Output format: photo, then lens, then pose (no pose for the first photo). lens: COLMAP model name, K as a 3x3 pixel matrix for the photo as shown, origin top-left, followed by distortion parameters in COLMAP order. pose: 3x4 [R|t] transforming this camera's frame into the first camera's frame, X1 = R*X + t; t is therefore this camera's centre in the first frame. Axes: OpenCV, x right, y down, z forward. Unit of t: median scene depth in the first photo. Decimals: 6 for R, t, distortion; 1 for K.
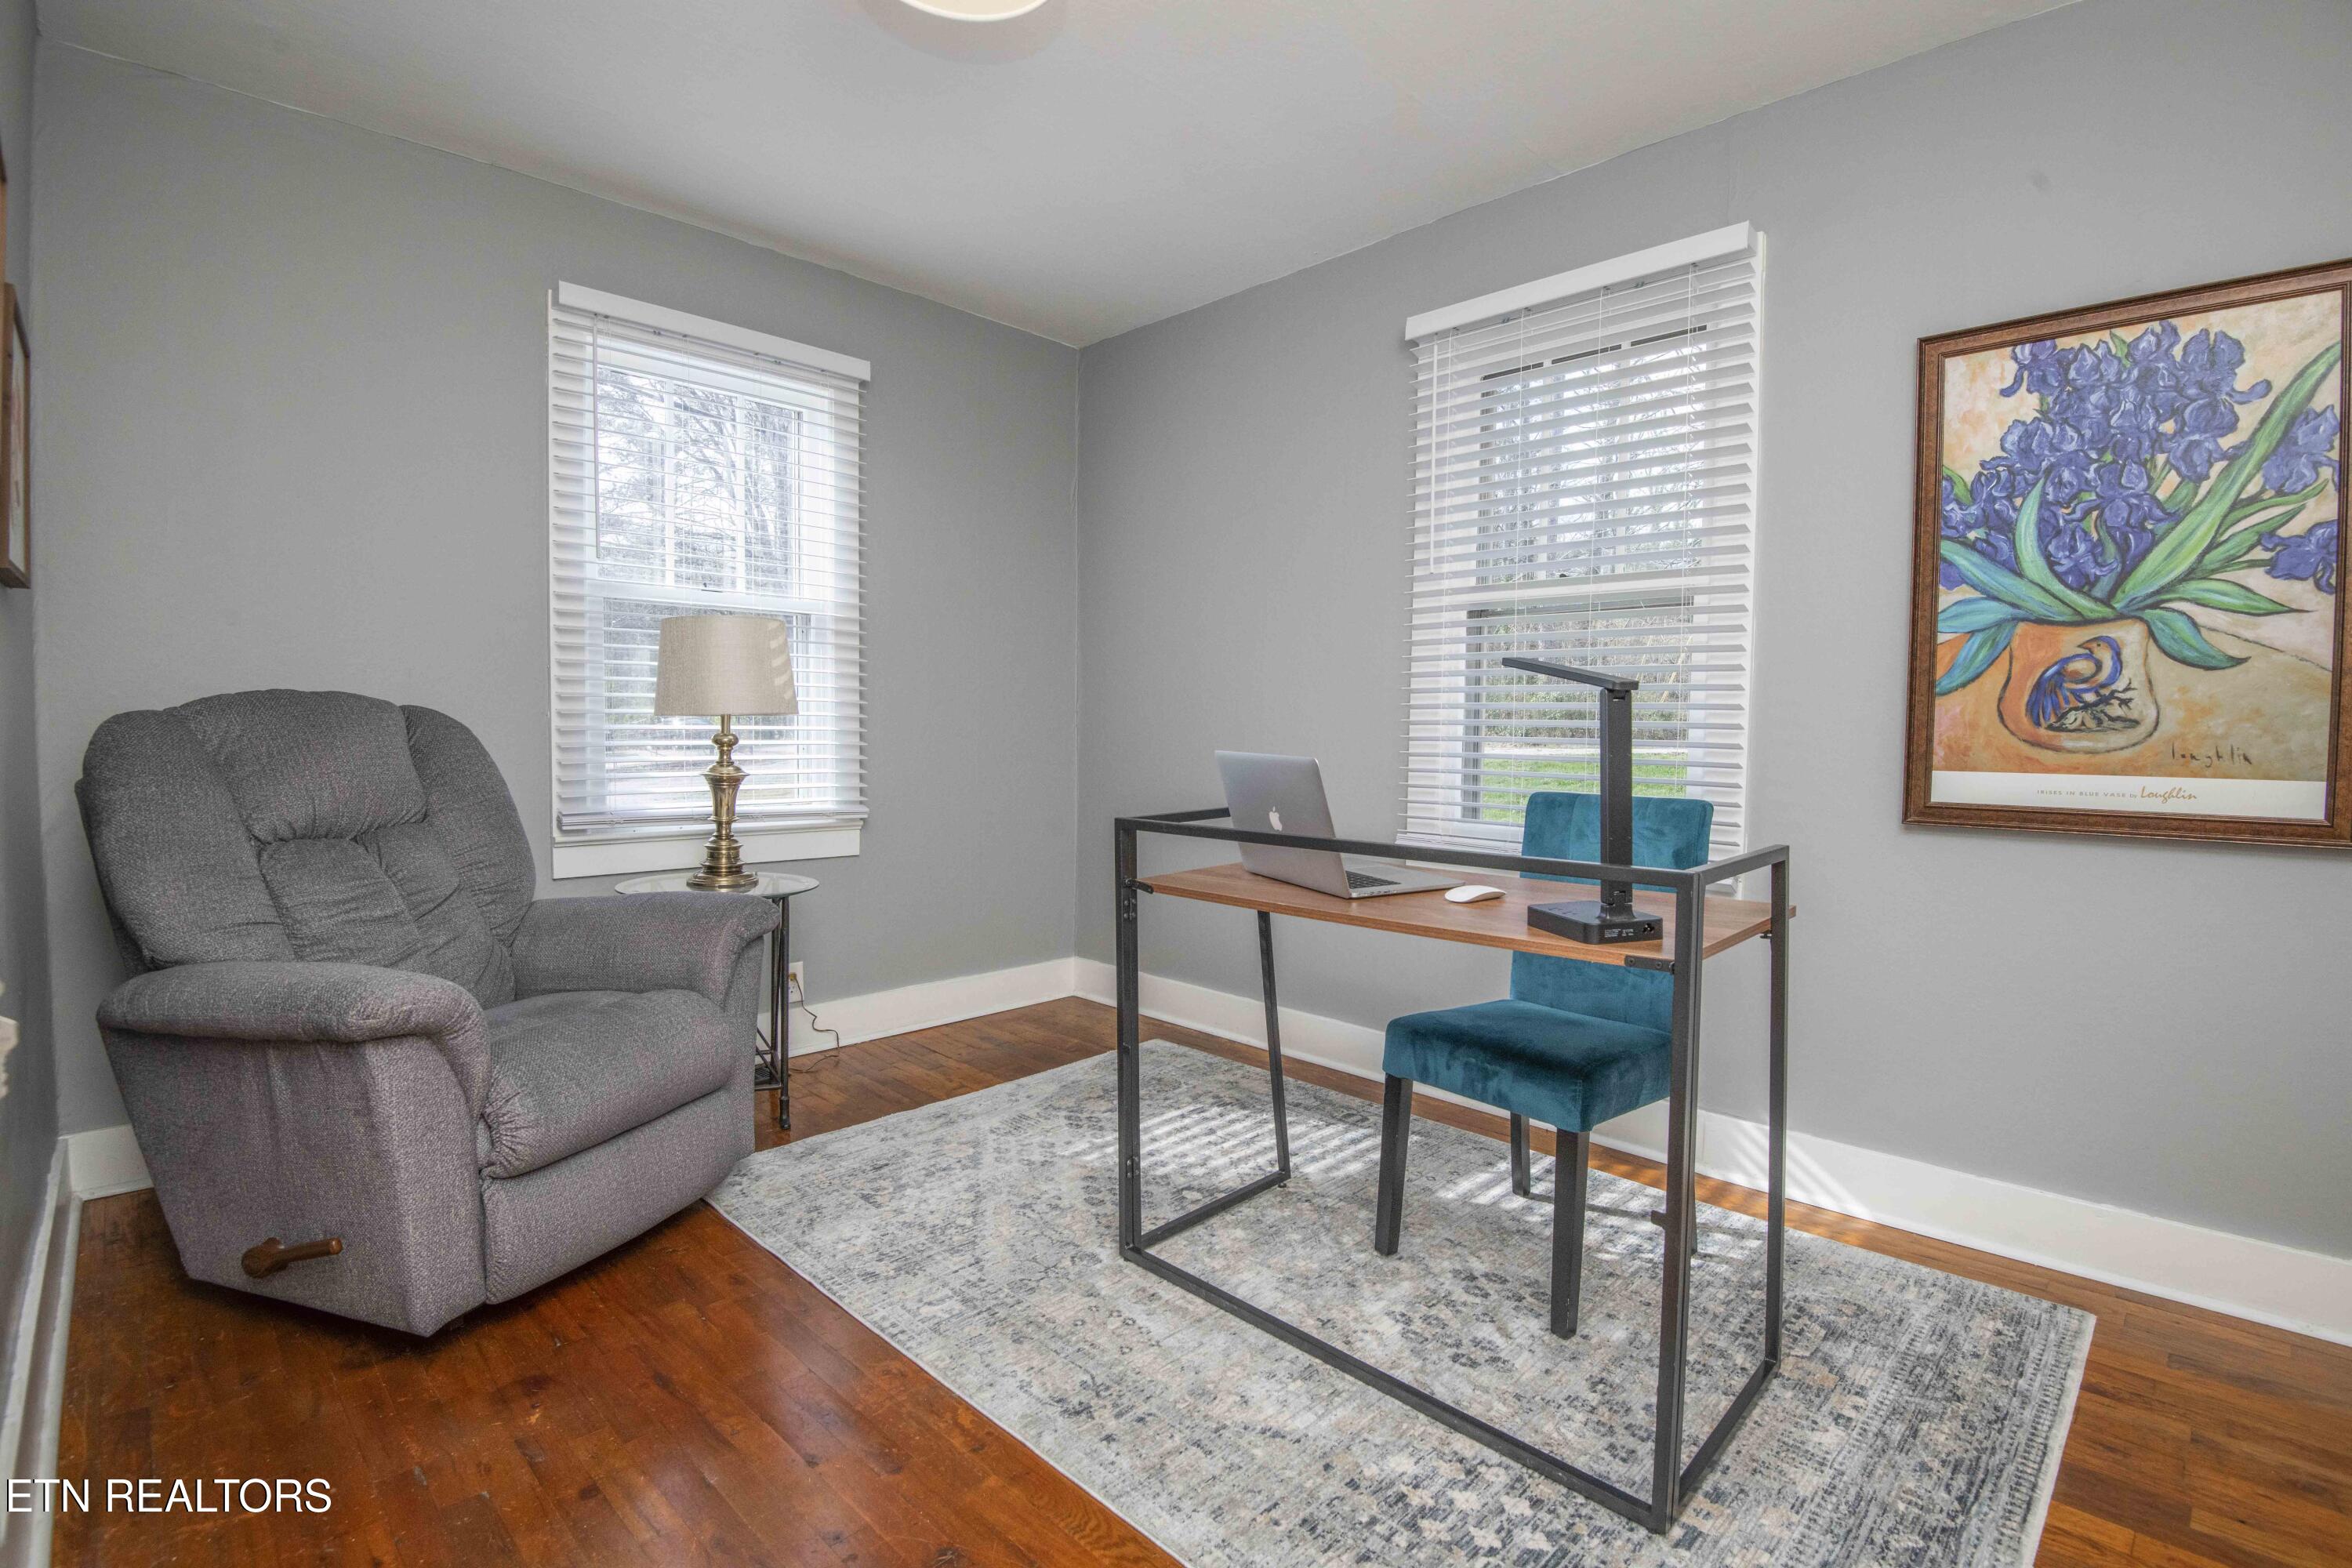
lens RADIAL K [[1085.4, 0, 1182.7], [0, 1085.4, 780.9], [0, 0, 1]] dist [-0.008383, -0.021615]
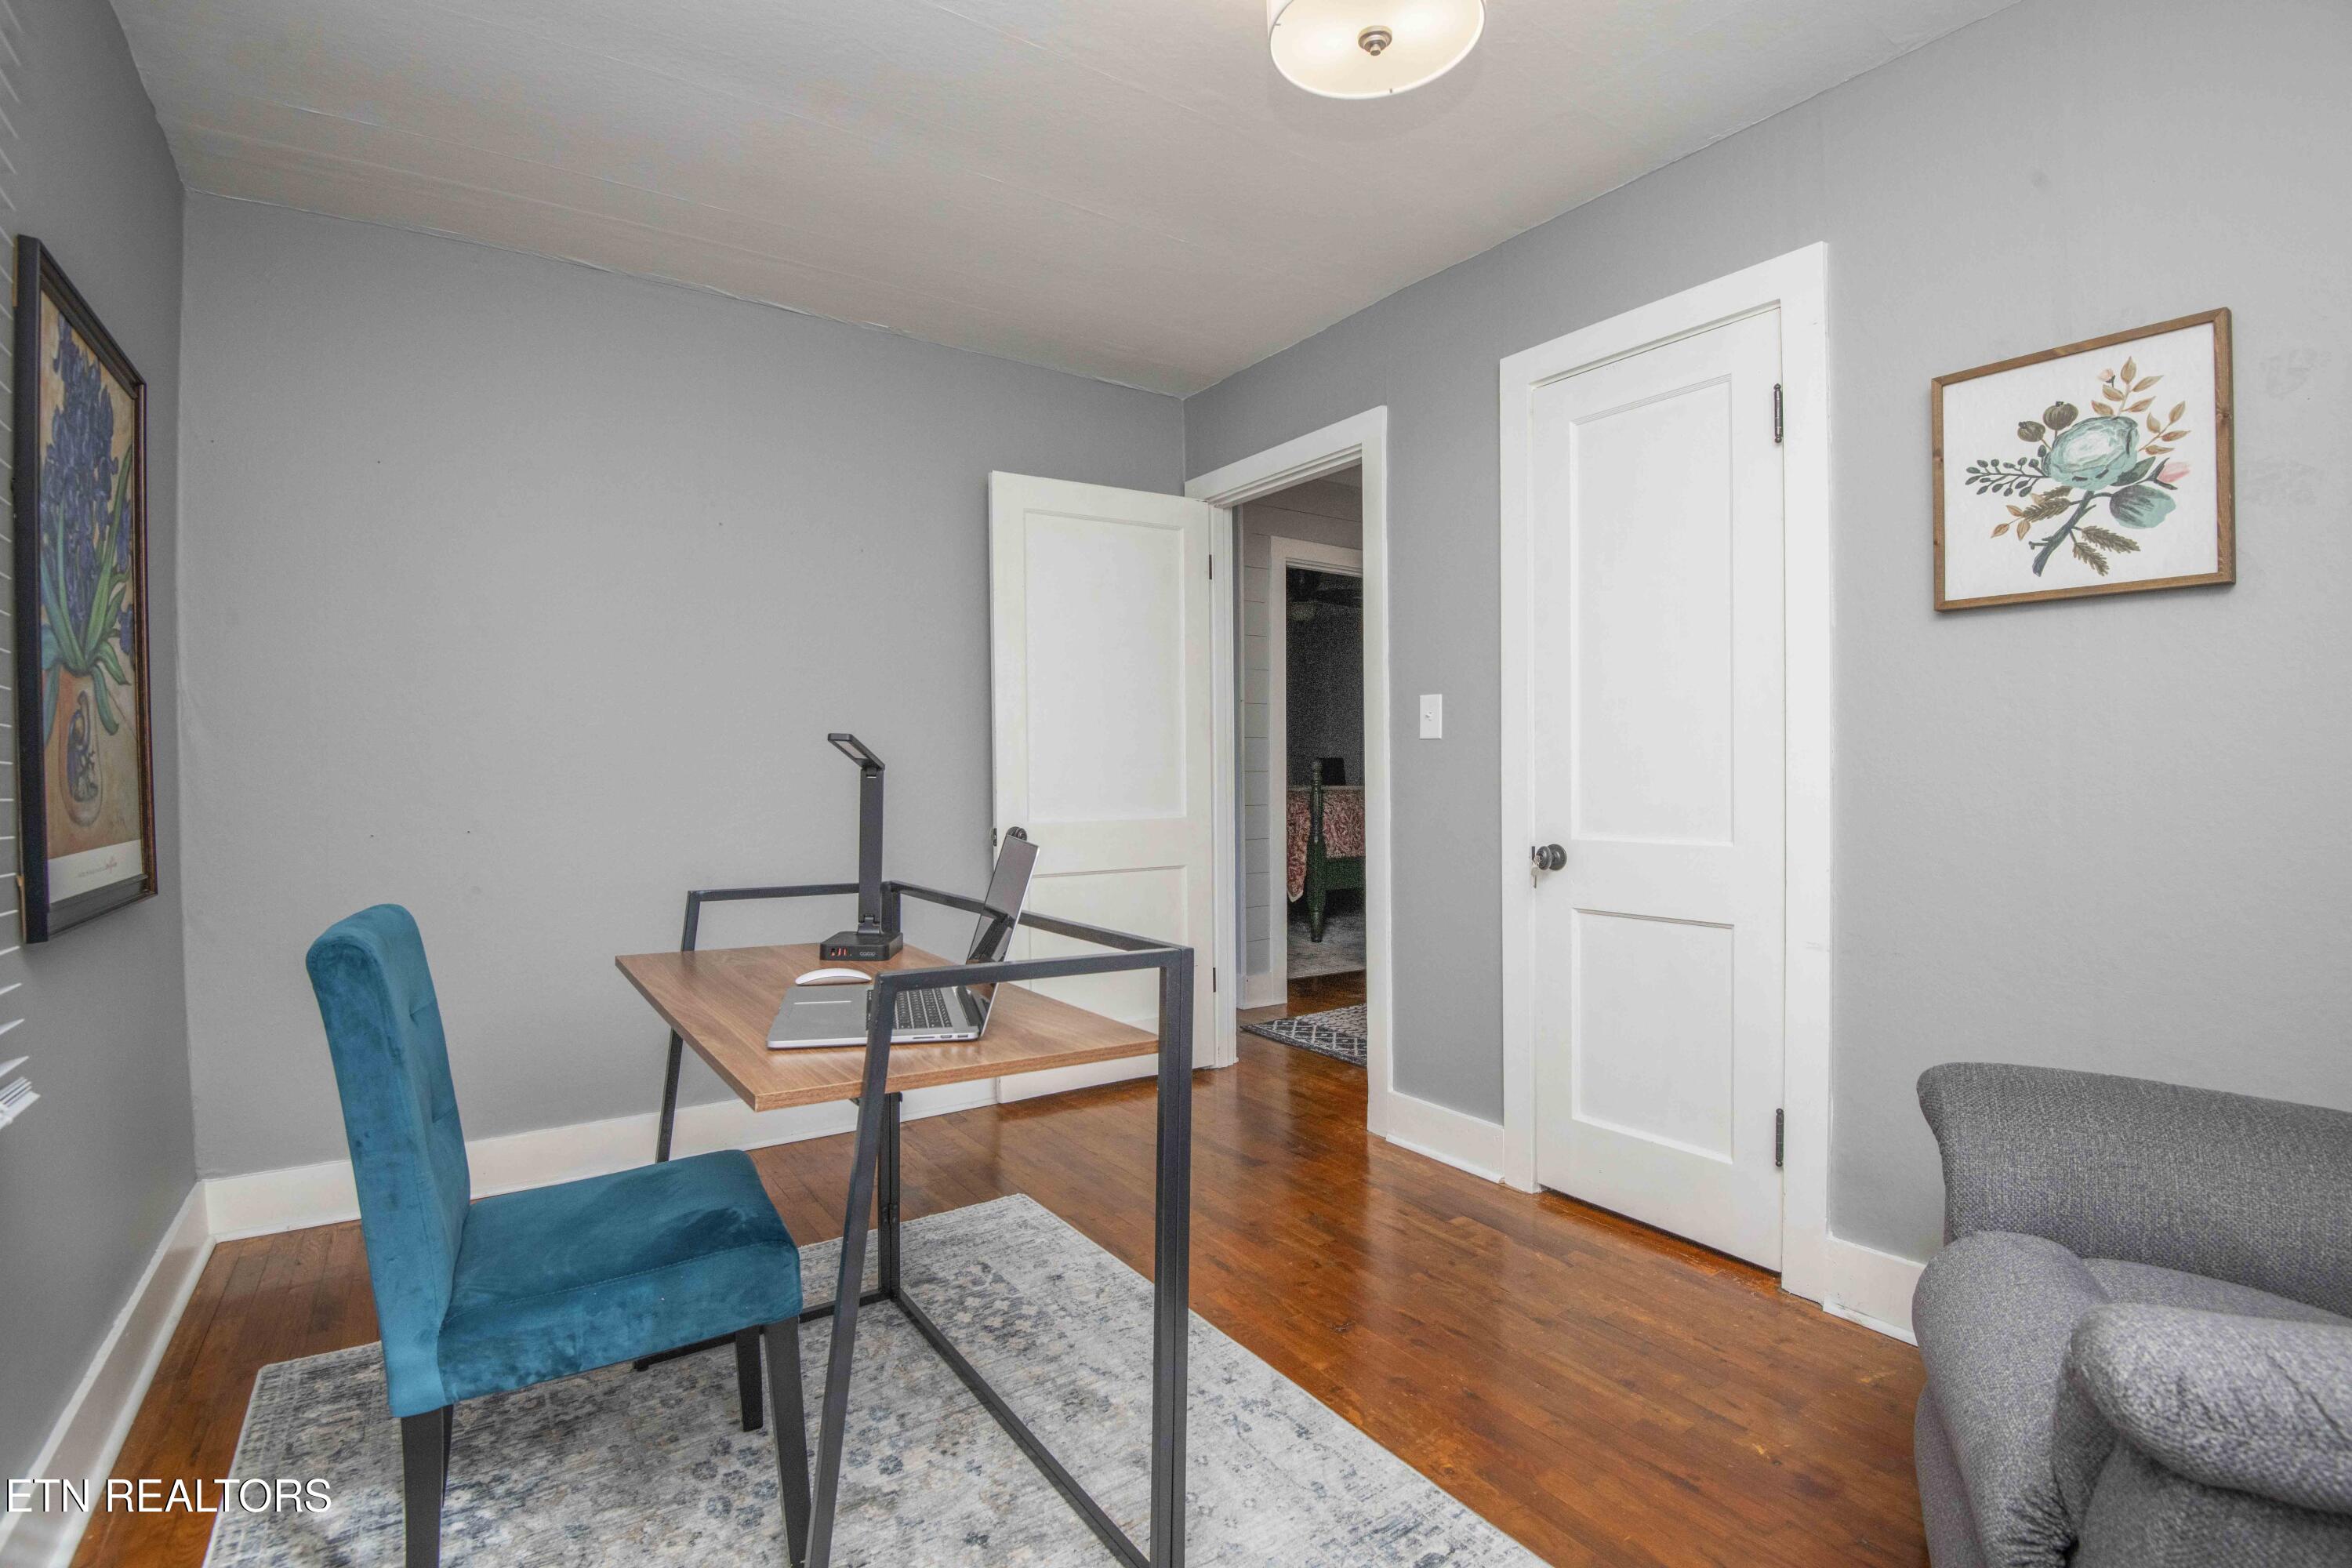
lens RADIAL K [[1085.4, 0, 1182.7], [0, 1085.4, 780.9], [0, 0, 1]] dist [-0.008383, -0.021615]
pose [[-0.983508, -0.008408, 0.180667, -0.177782], [0.001456, 0.998518, 0.054399, -0.106080], [-0.180857, 0.053765, -0.982039, 1.660187]]
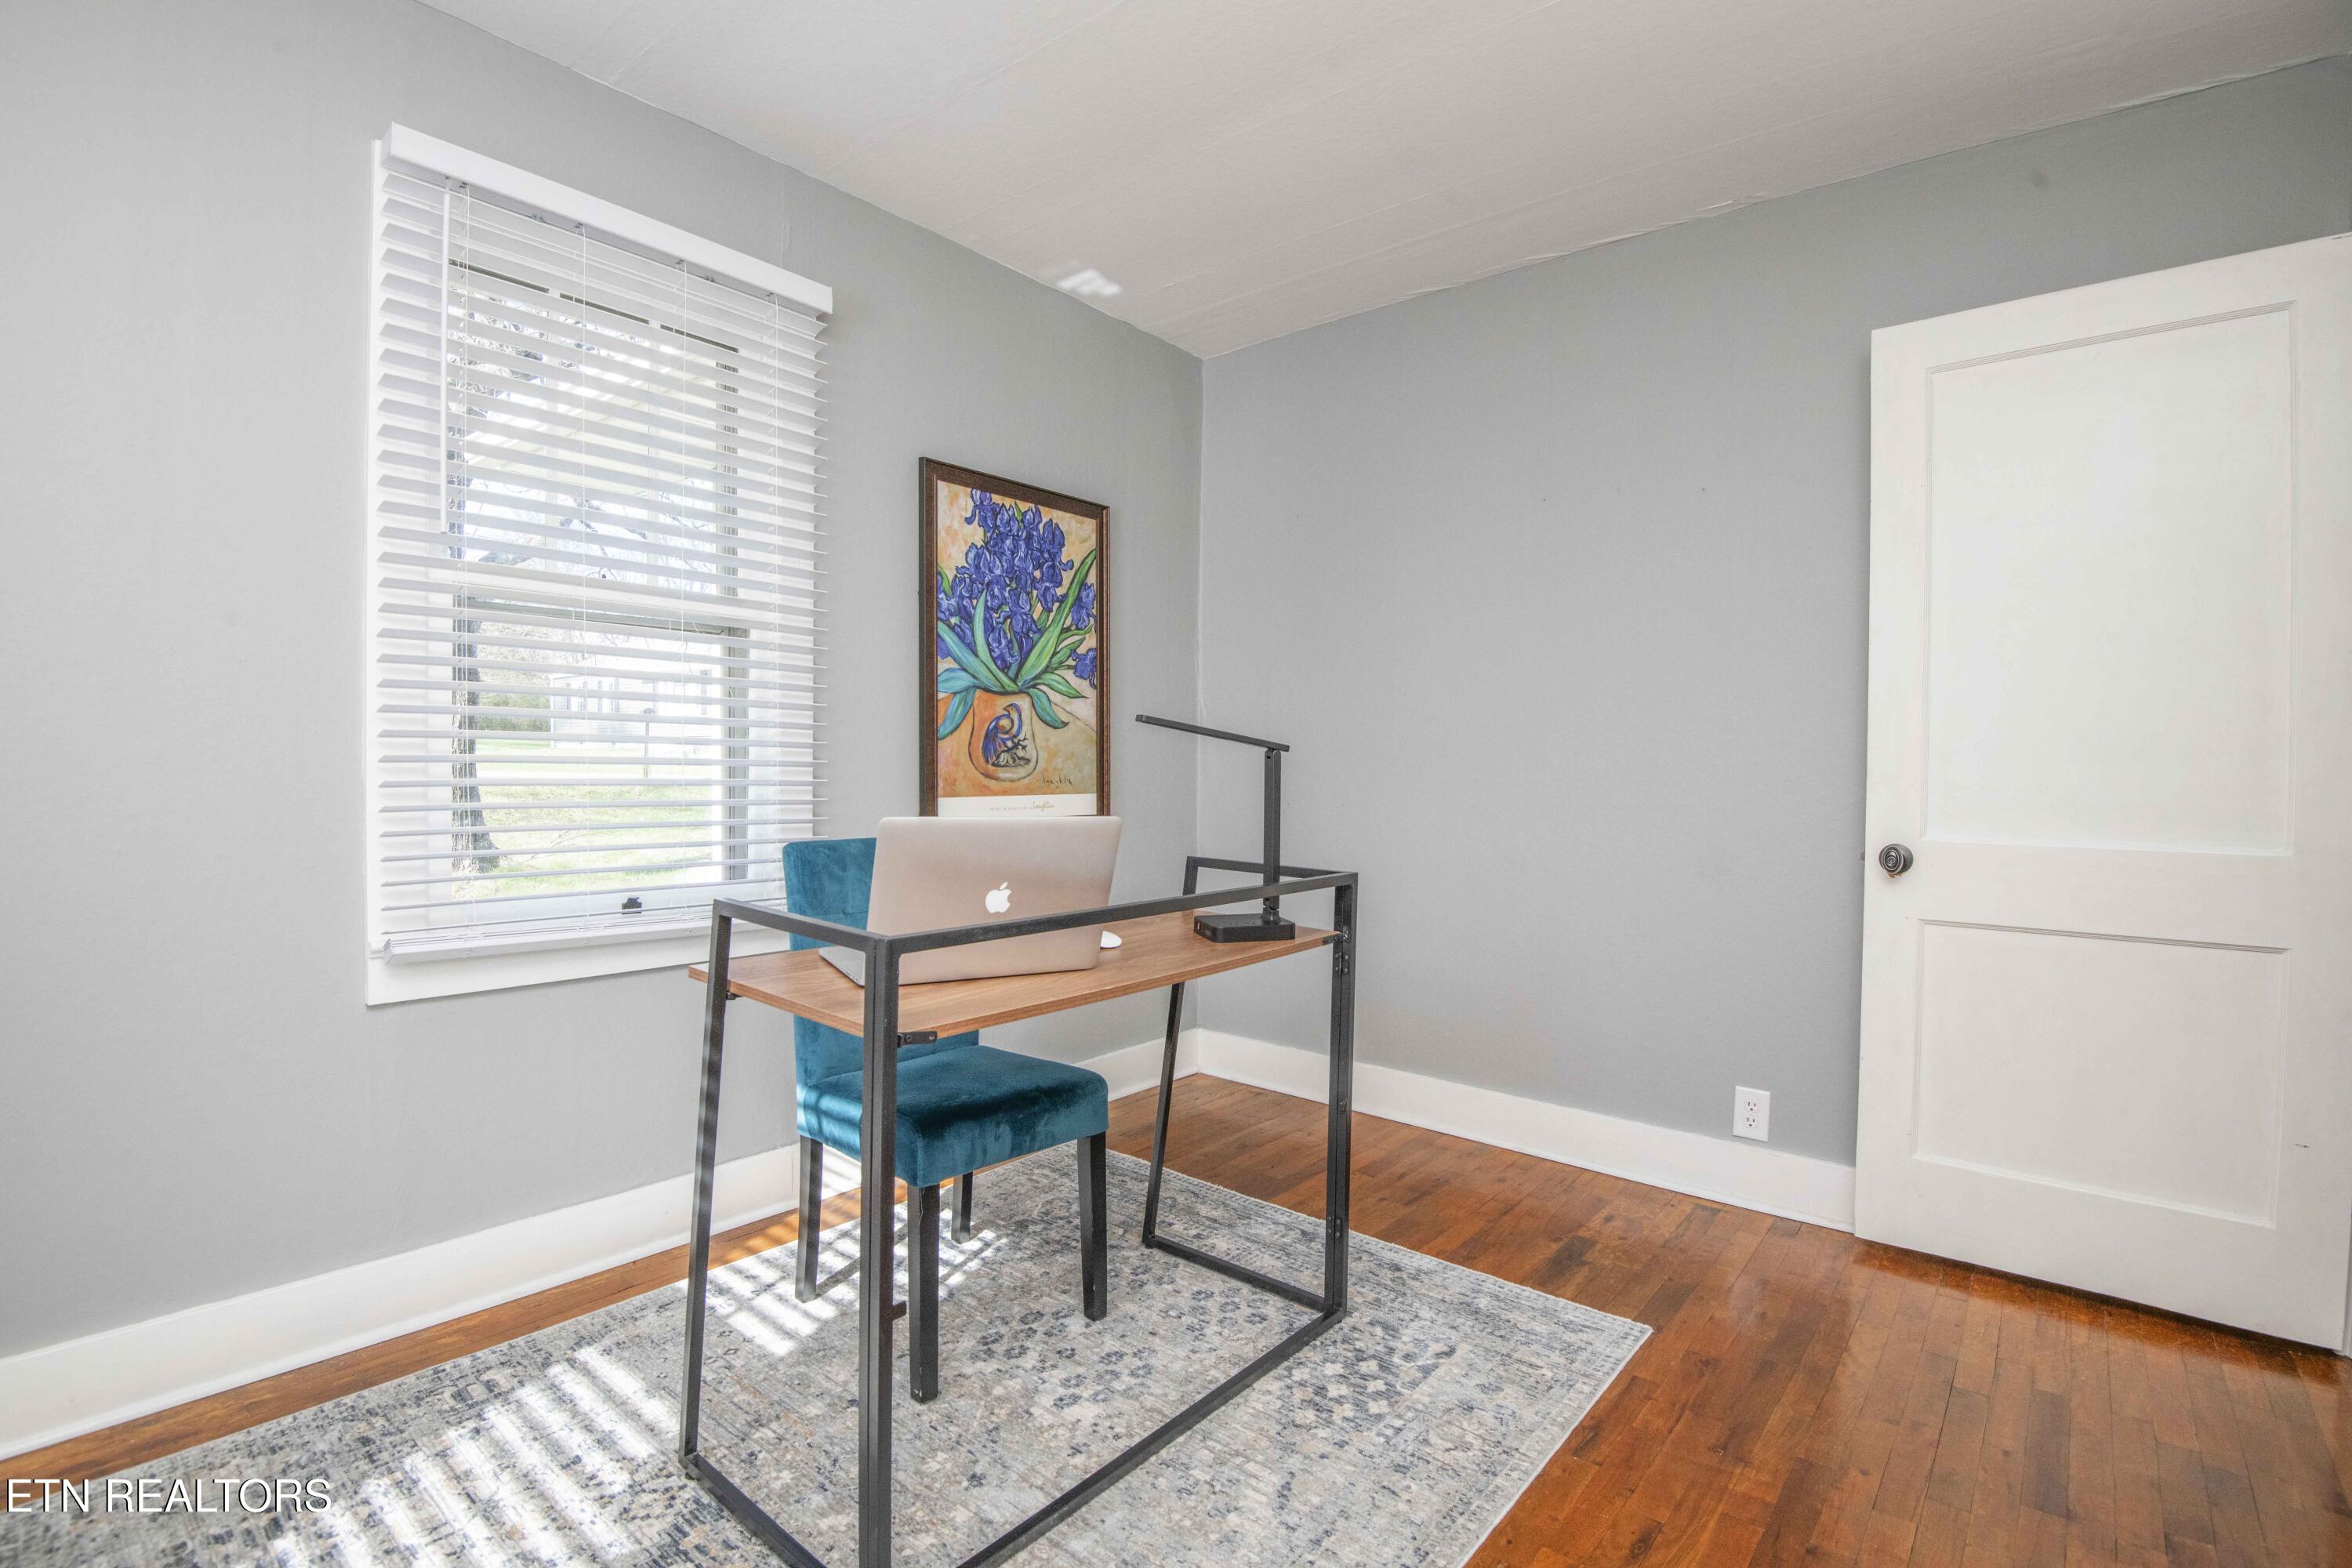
lens RADIAL K [[1085.4, 0, 1182.7], [0, 1085.4, 780.9], [0, 0, 1]] dist [-0.008383, -0.021615]
pose [[-0.097447, -0.033814, 0.994666, -0.680030], [0.029635, 0.998881, 0.036861, -0.074840], [-0.994799, 0.033069, -0.096336, 0.899614]]
